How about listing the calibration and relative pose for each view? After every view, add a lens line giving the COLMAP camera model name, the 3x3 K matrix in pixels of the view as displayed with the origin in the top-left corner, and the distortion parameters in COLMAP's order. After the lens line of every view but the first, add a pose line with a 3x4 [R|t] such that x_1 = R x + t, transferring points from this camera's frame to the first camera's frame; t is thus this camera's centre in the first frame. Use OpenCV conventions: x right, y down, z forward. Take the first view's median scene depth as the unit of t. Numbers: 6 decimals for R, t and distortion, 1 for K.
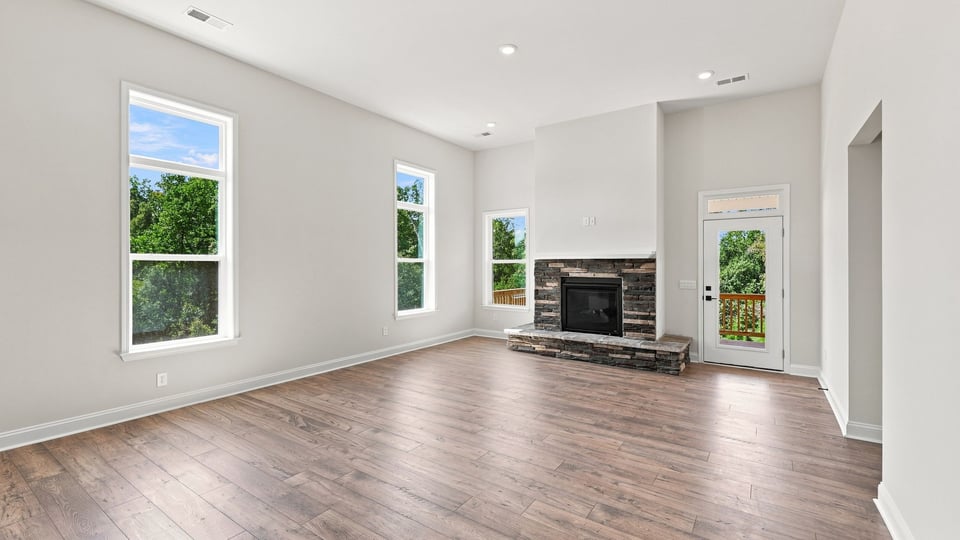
lens RADIAL K [[411.9, 0, 476.7], [0, 411.9, 262.6], [0, 0, 1]] dist [0.012105, -0.000136]
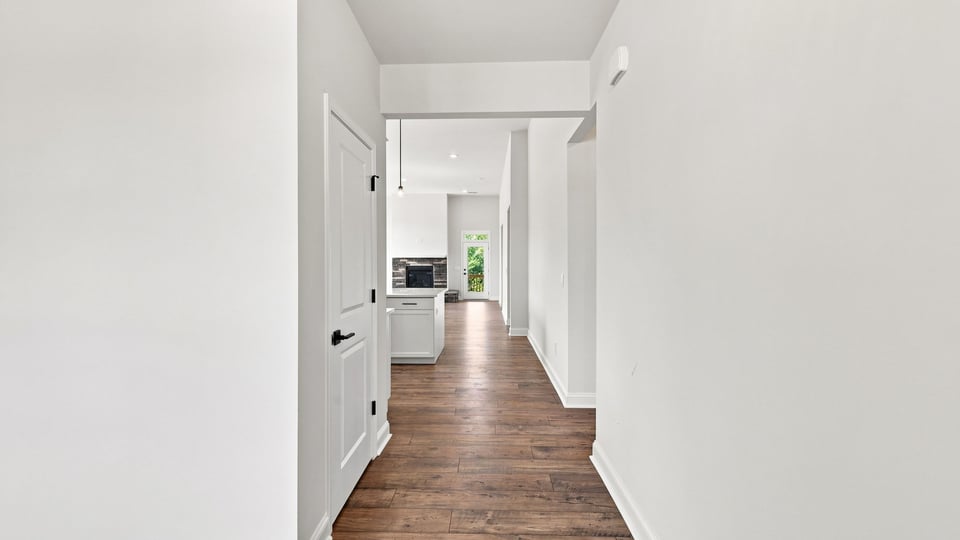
lens RADIAL K [[411.9, 0, 476.7], [0, 411.9, 262.6], [0, 0, 1]] dist [0.012105, -0.000136]
pose [[0.837701, -0.002885, 0.546121, -0.716221], [0.000568, 0.999990, 0.004411, 0.008716], [-0.546129, -0.003385, 0.837694, -1.087088]]
